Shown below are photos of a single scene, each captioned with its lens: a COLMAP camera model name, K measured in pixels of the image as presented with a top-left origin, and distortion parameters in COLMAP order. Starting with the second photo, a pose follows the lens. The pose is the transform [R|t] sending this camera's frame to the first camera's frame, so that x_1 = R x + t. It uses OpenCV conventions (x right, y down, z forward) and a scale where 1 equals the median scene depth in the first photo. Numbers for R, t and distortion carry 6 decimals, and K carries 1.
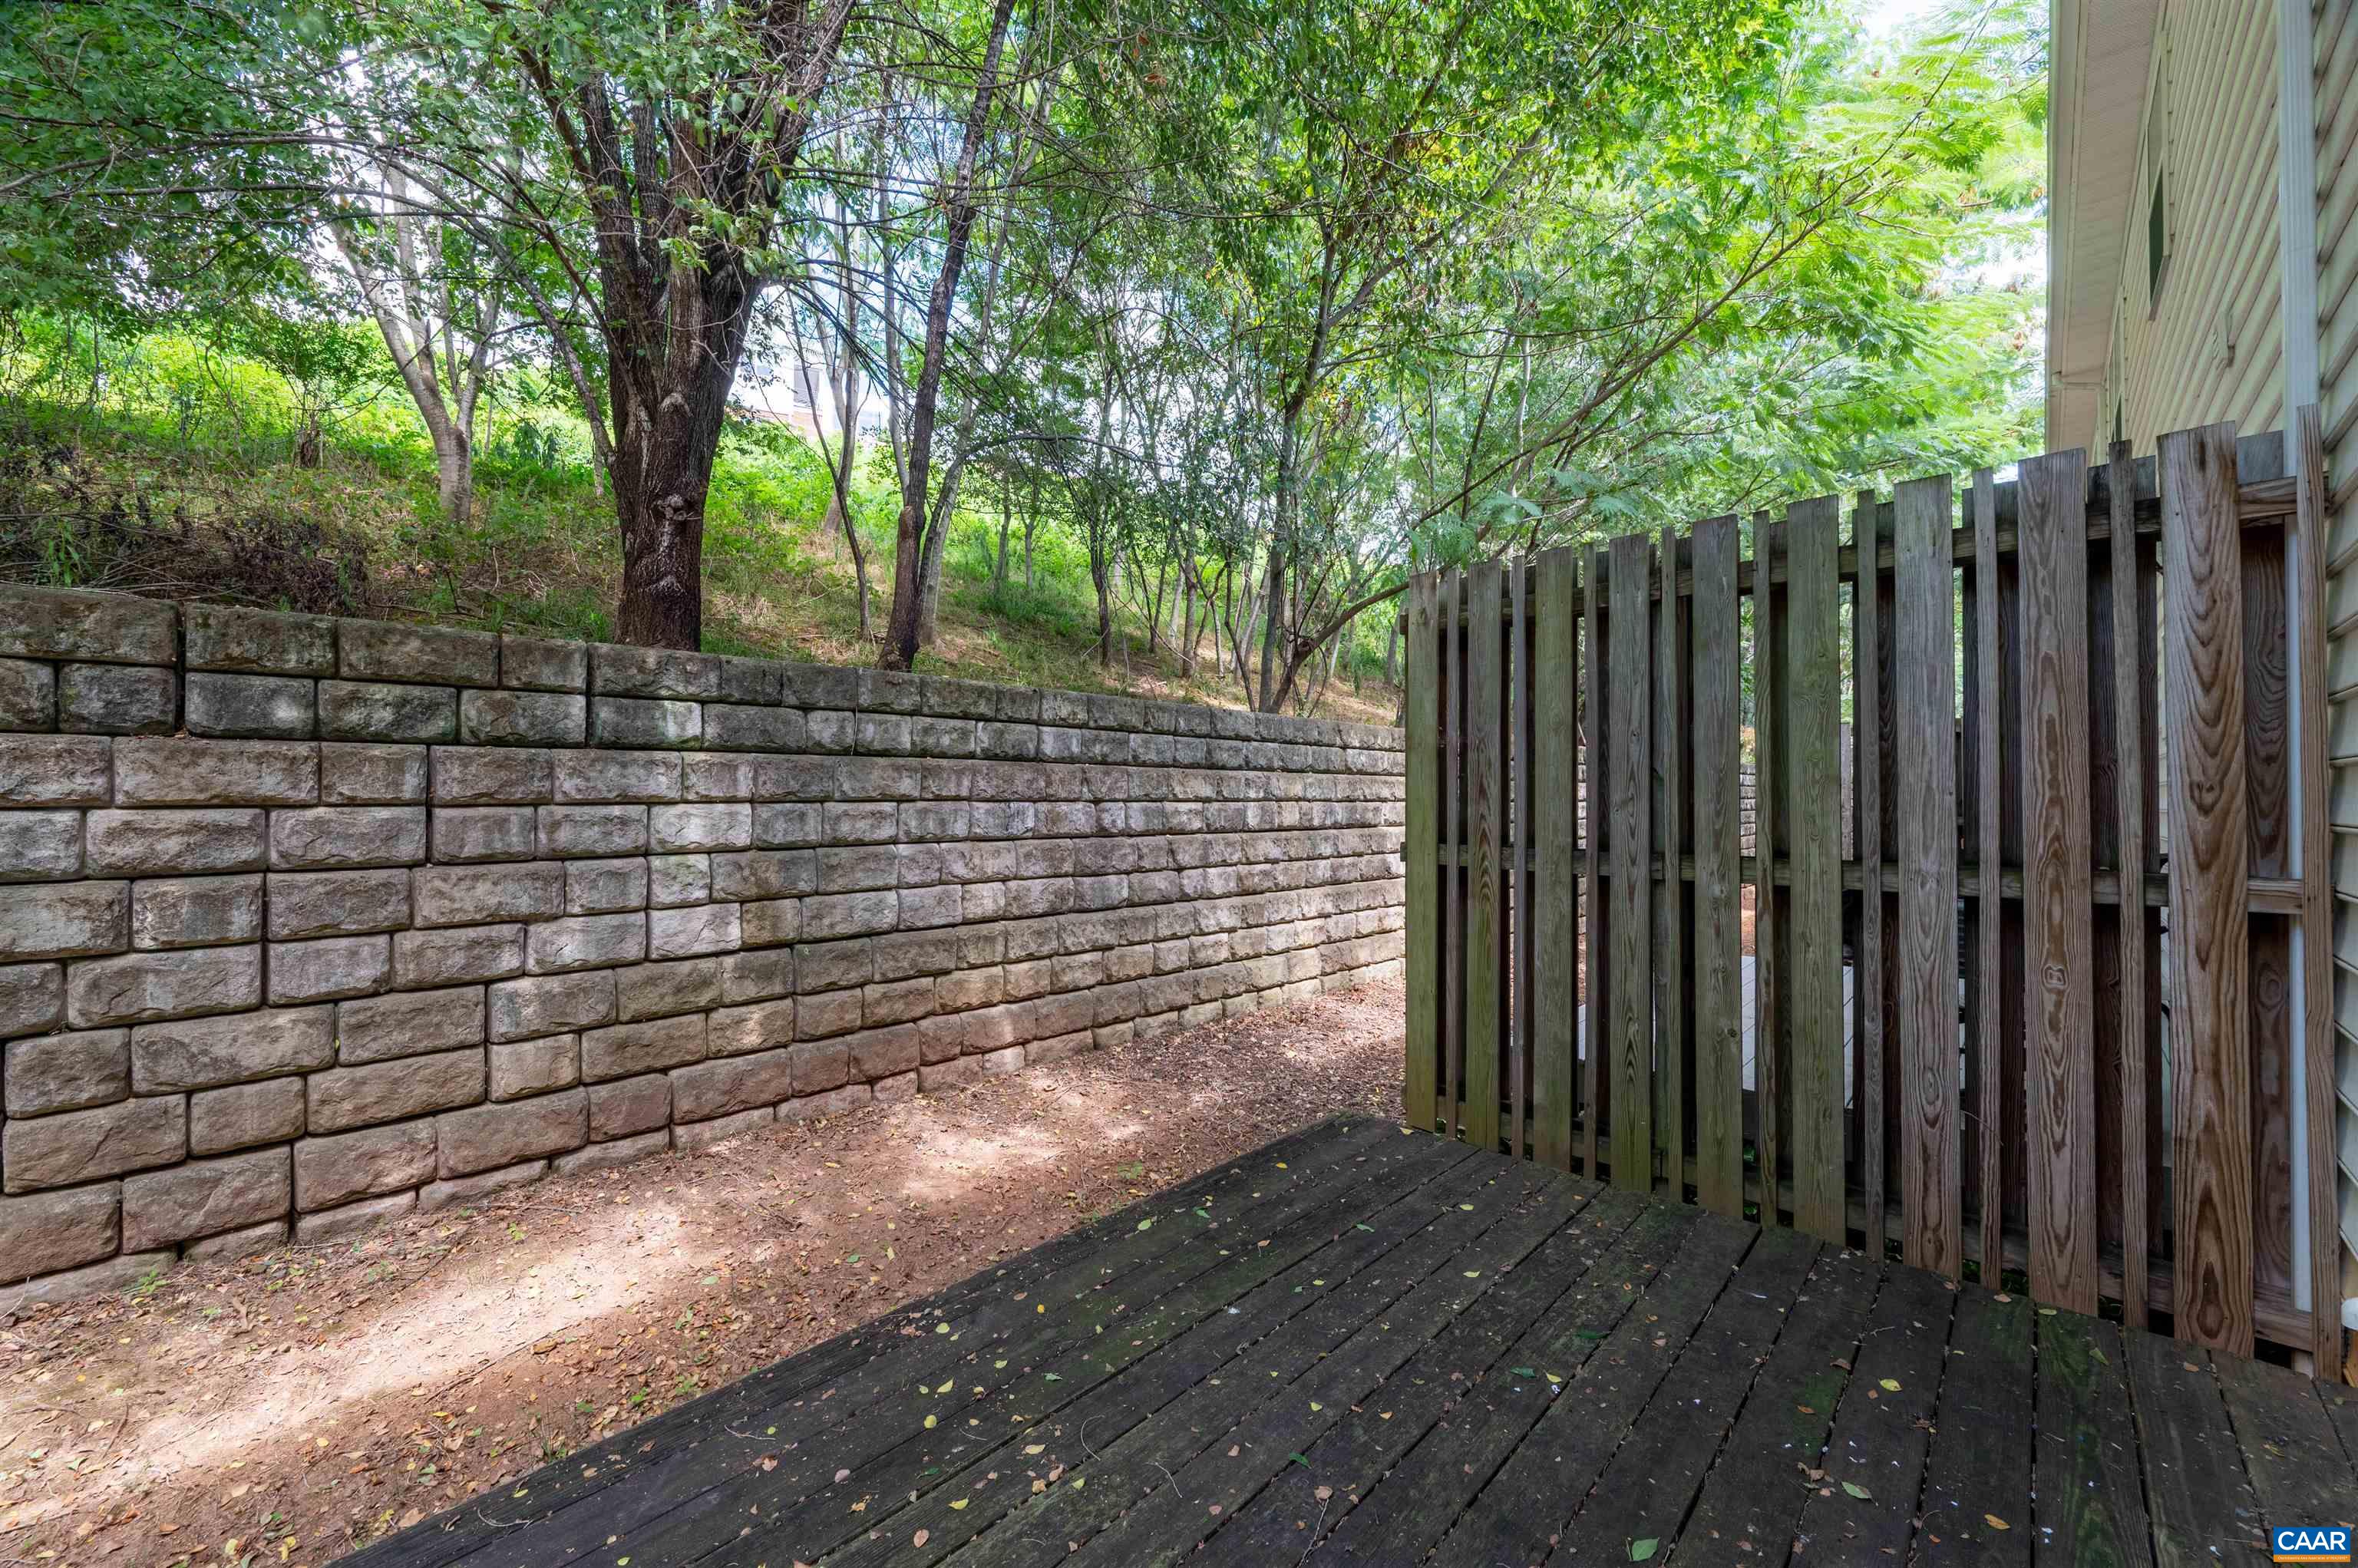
lens RADIAL K [[948.7, 0, 1179.0], [0, 948.7, 784.0], [0, 0, 1]] dist [0.002326, 0.000130]
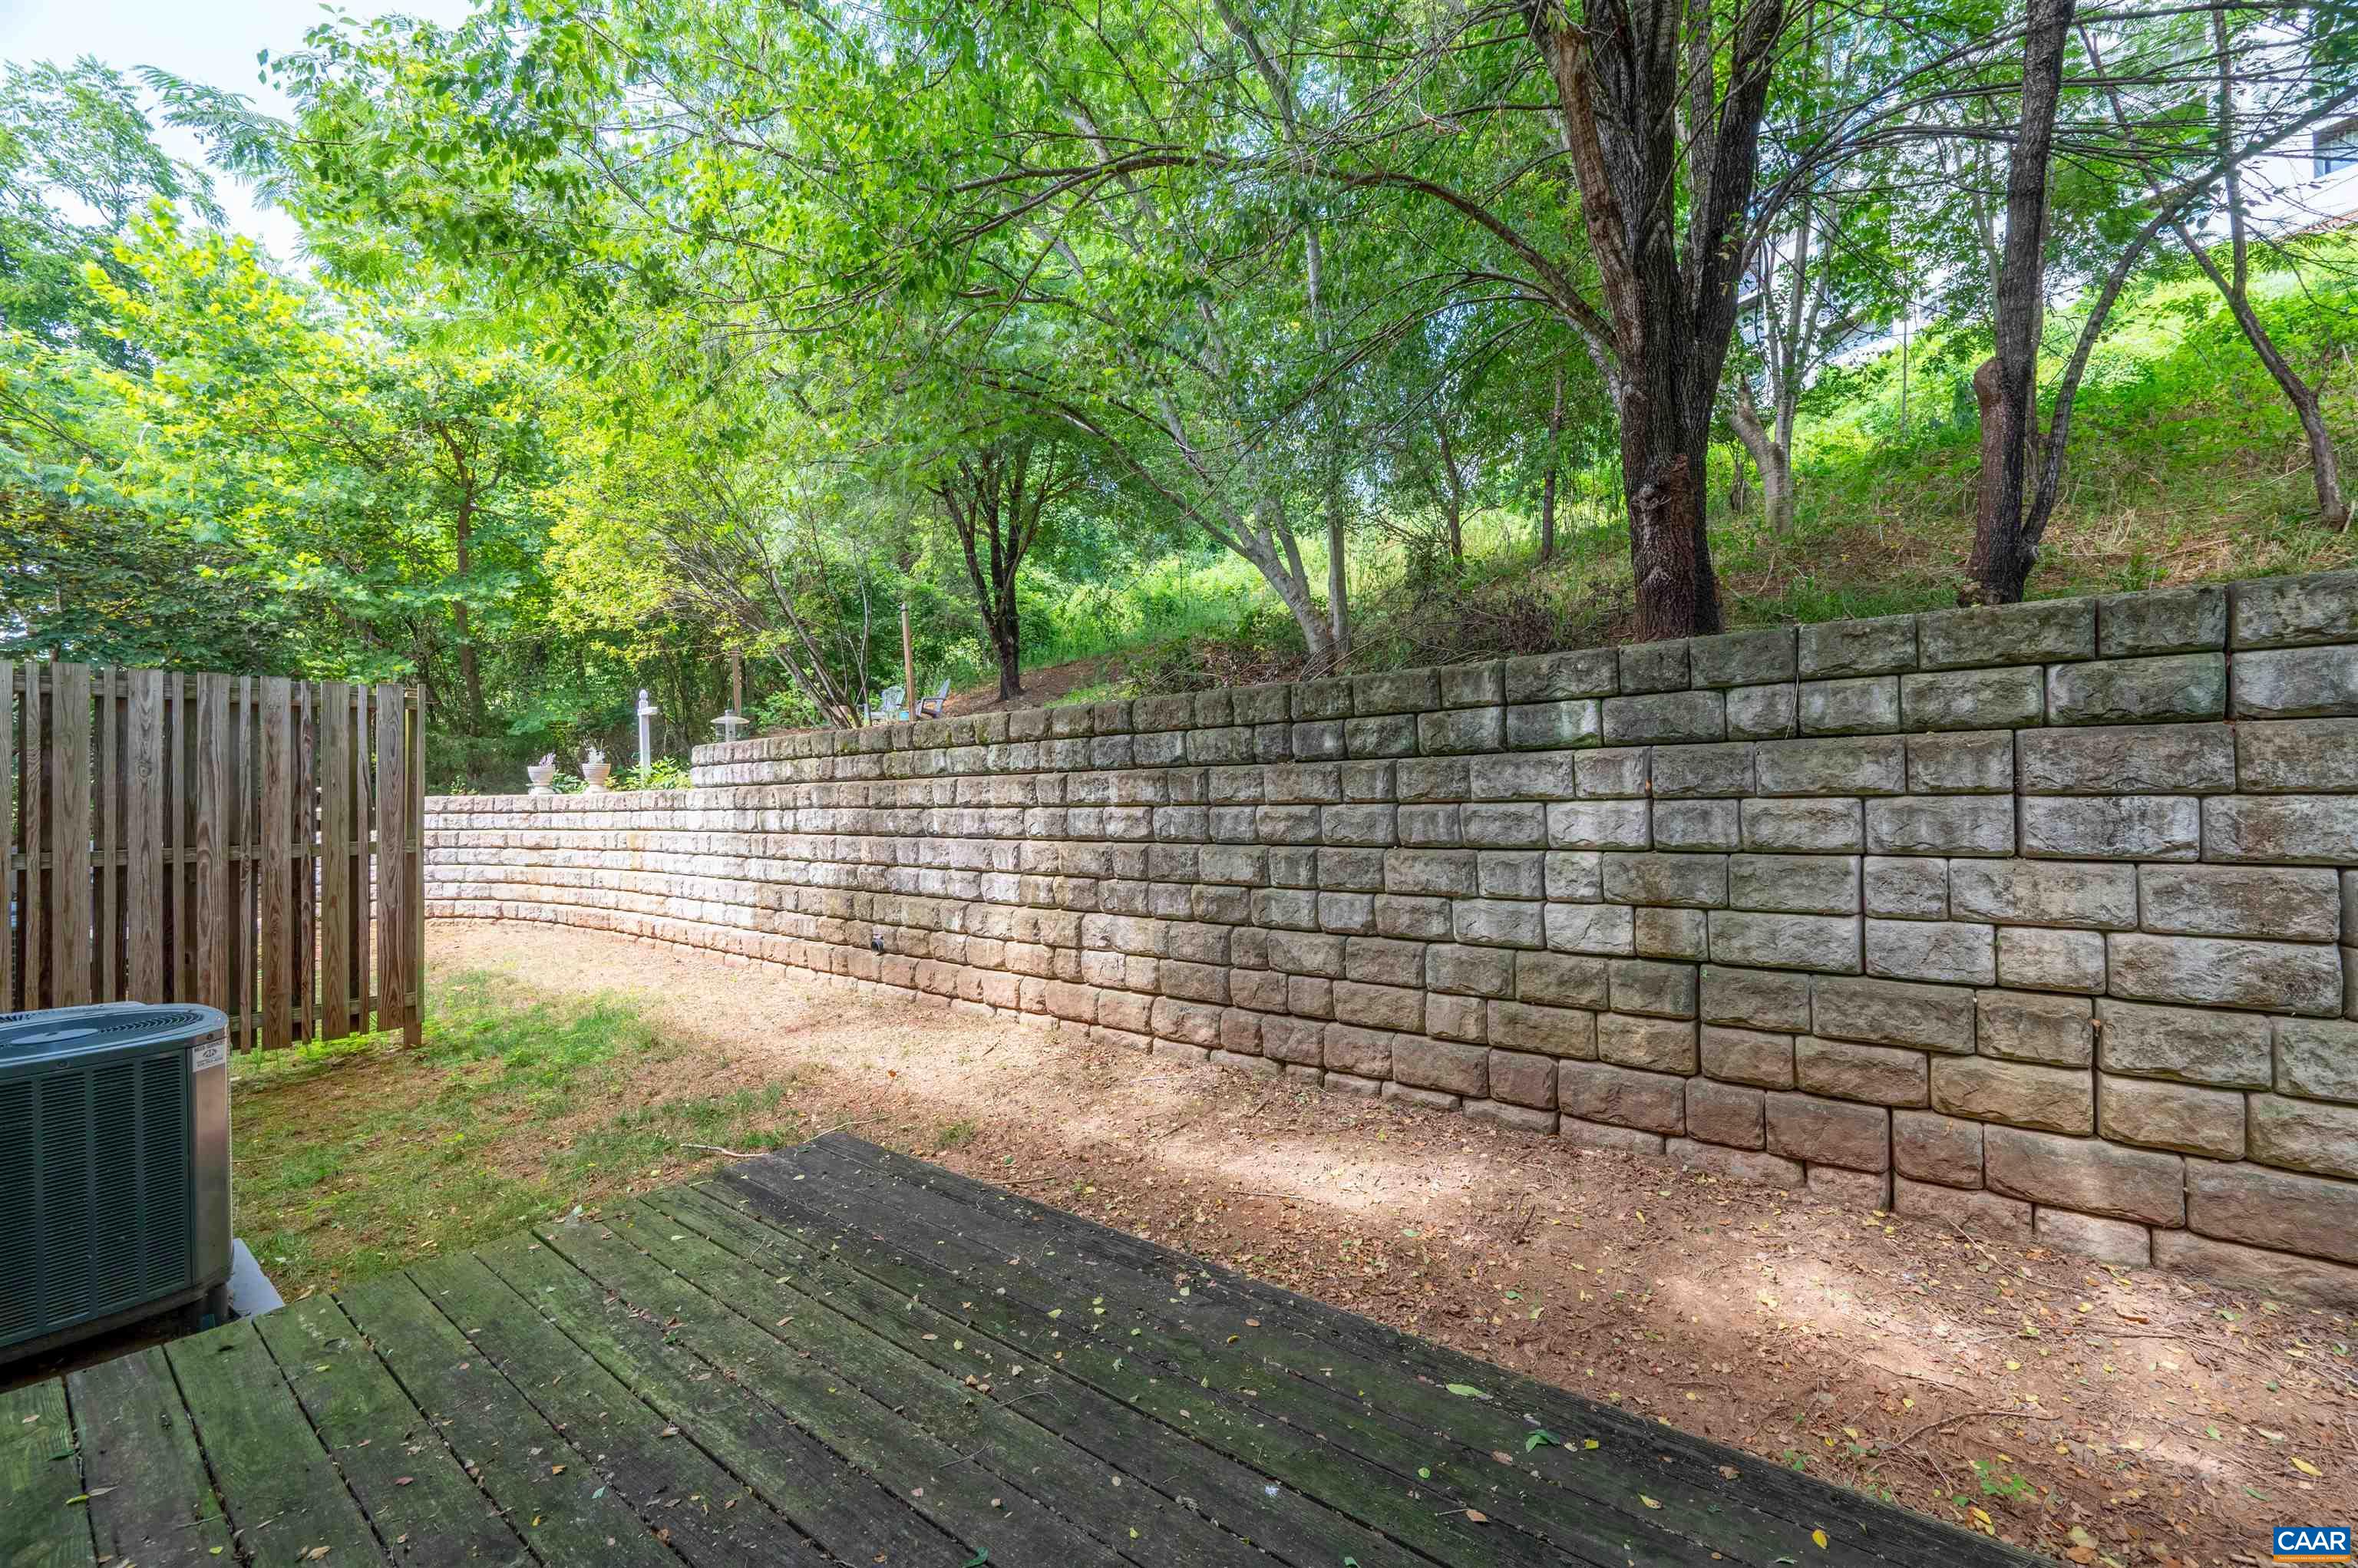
lens RADIAL K [[948.7, 0, 1179.0], [0, 948.7, 784.0], [0, 0, 1]] dist [0.002326, 0.000130]
pose [[0.084663, -0.015127, -0.996295, 0.454352], [0.028737, 0.999506, -0.012734, 0.003170], [0.995995, -0.027553, 0.085056, 0.494430]]
